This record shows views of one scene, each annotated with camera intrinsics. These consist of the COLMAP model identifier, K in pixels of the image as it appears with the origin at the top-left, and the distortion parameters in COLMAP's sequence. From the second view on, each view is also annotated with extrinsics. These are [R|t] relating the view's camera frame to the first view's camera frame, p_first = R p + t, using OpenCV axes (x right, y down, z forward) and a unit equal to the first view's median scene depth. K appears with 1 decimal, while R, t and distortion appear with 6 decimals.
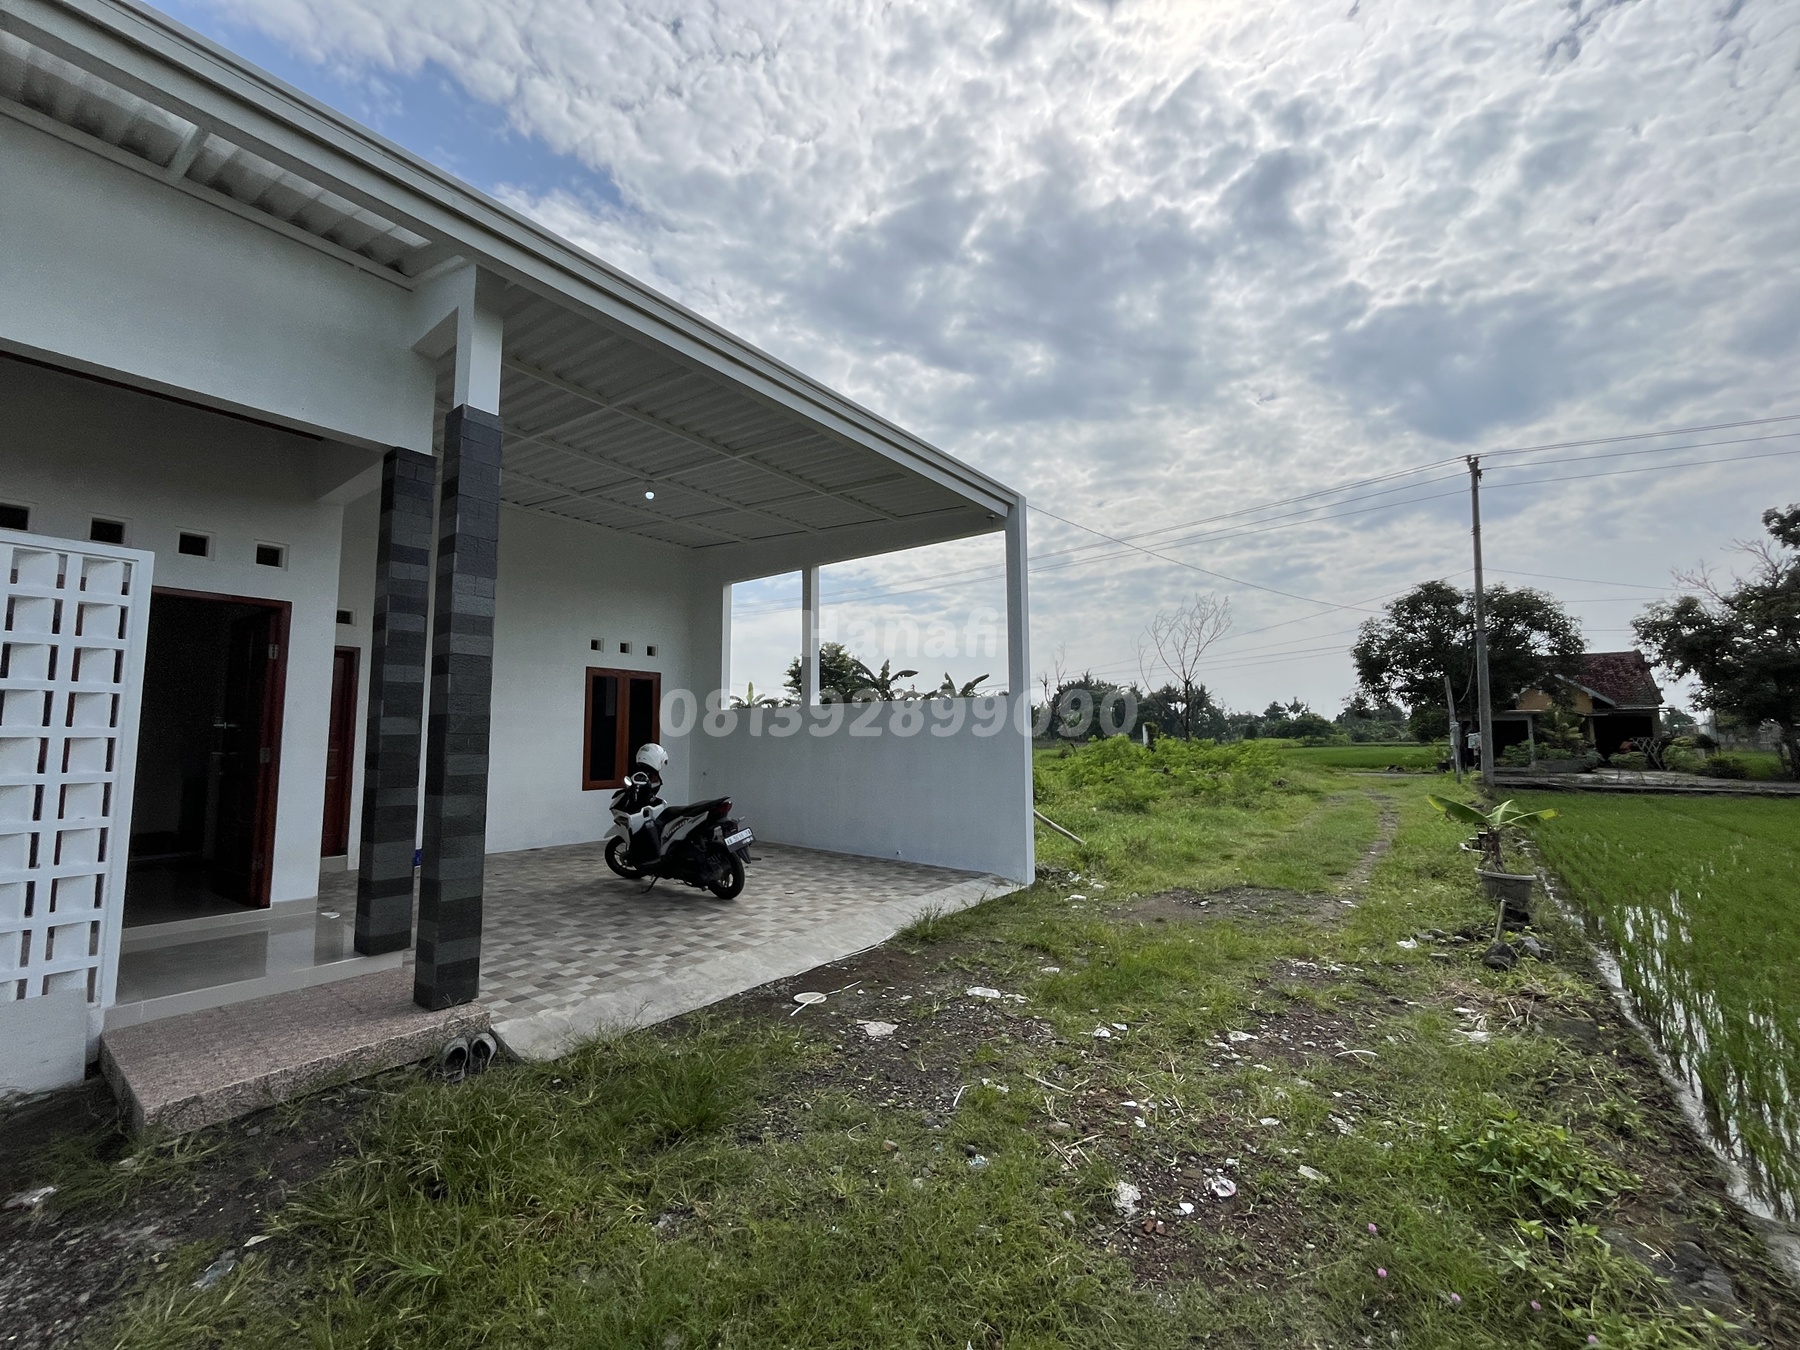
lens RADIAL K [[730.2, 0, 893.9], [0, 730.2, 677.1], [0, 0, 1]] dist [-0.001702, 0.000056]
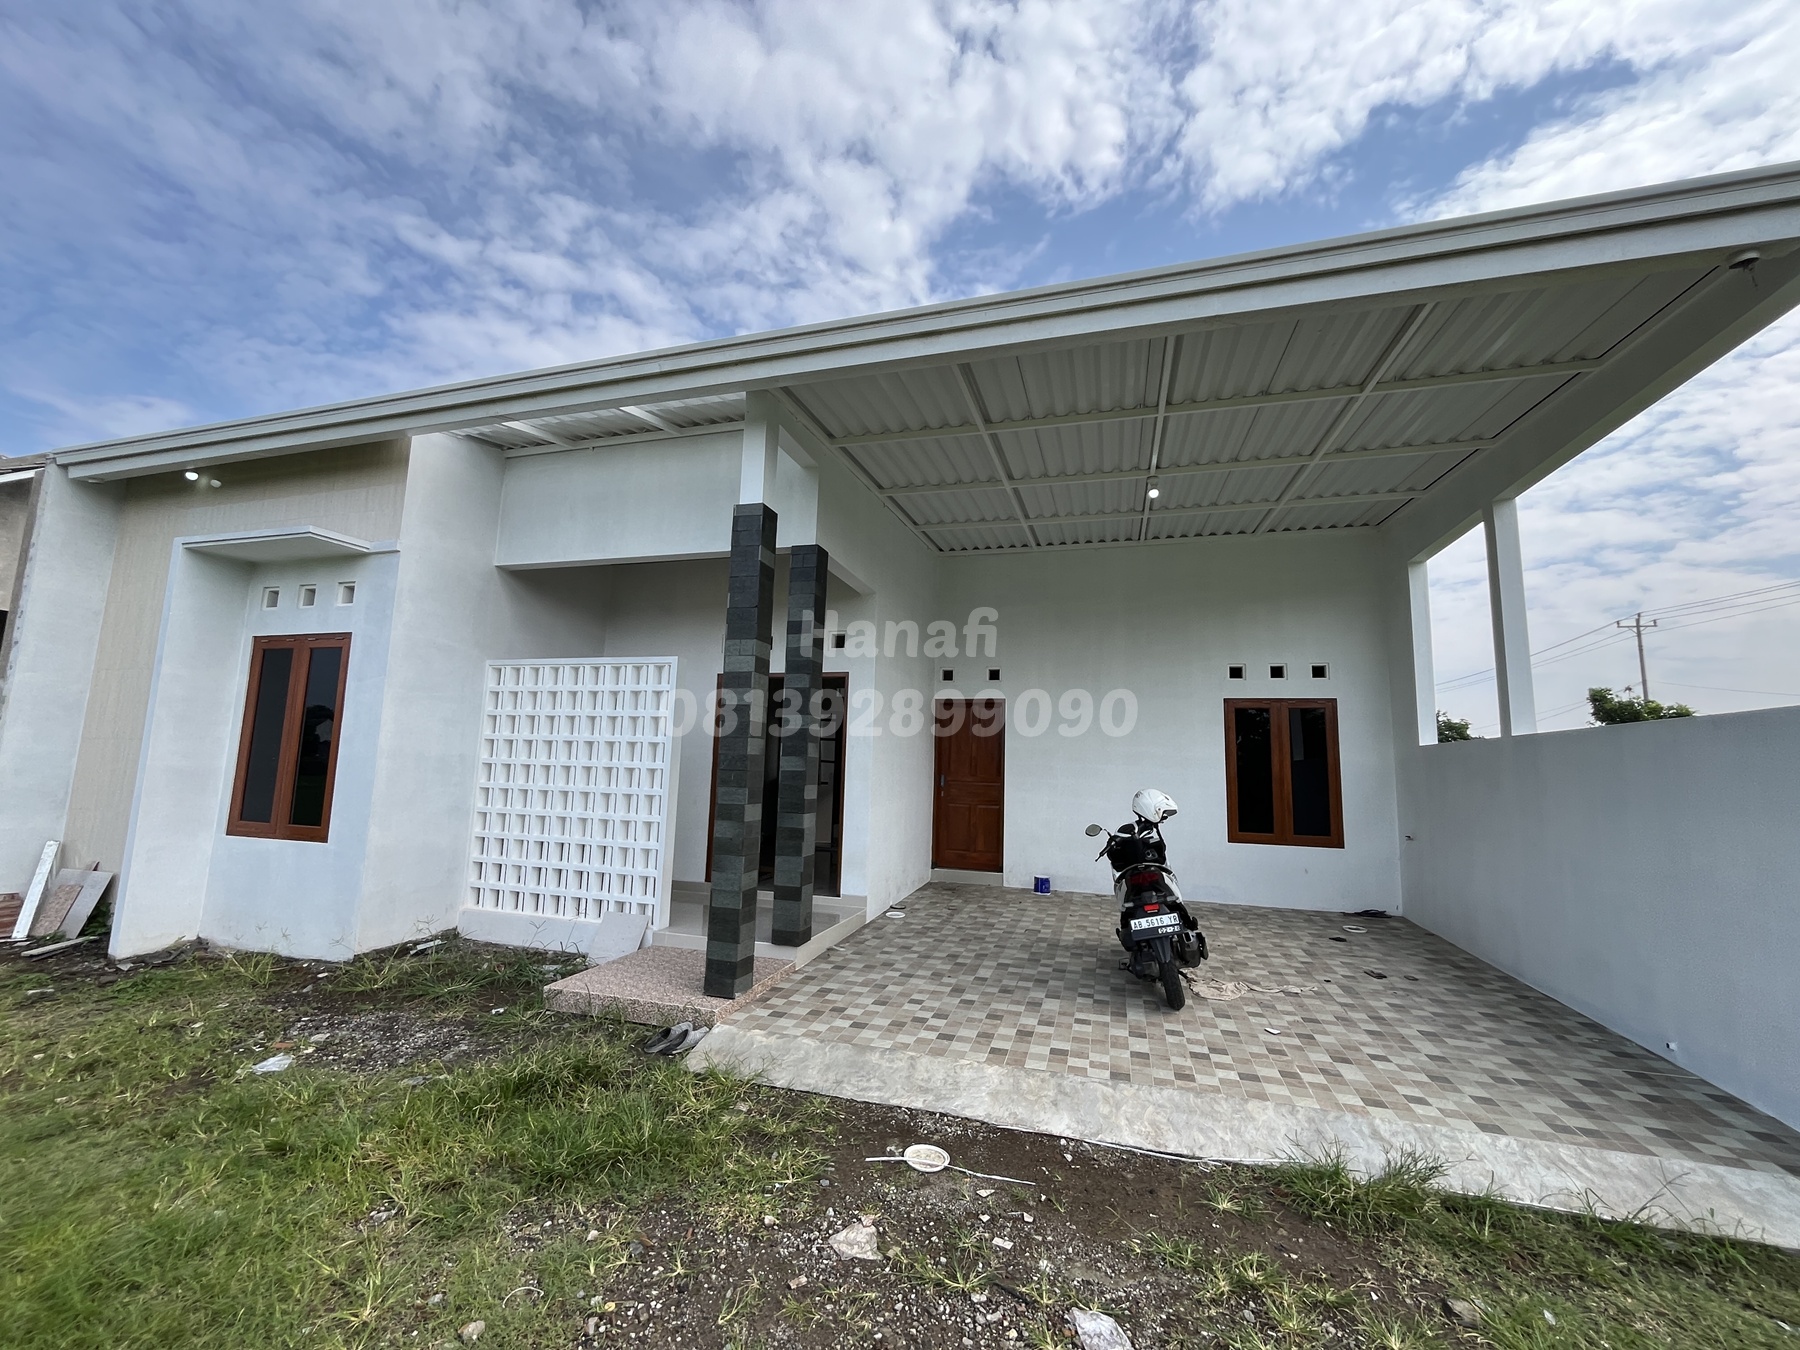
lens RADIAL K [[730.2, 0, 893.9], [0, 730.2, 677.1], [0, 0, 1]] dist [-0.001702, 0.000056]
pose [[0.347792, -0.100958, -0.932120, 0.522285], [0.051591, 0.994740, -0.088491, 0.034843], [0.936151, -0.017313, 0.351171, 0.659366]]
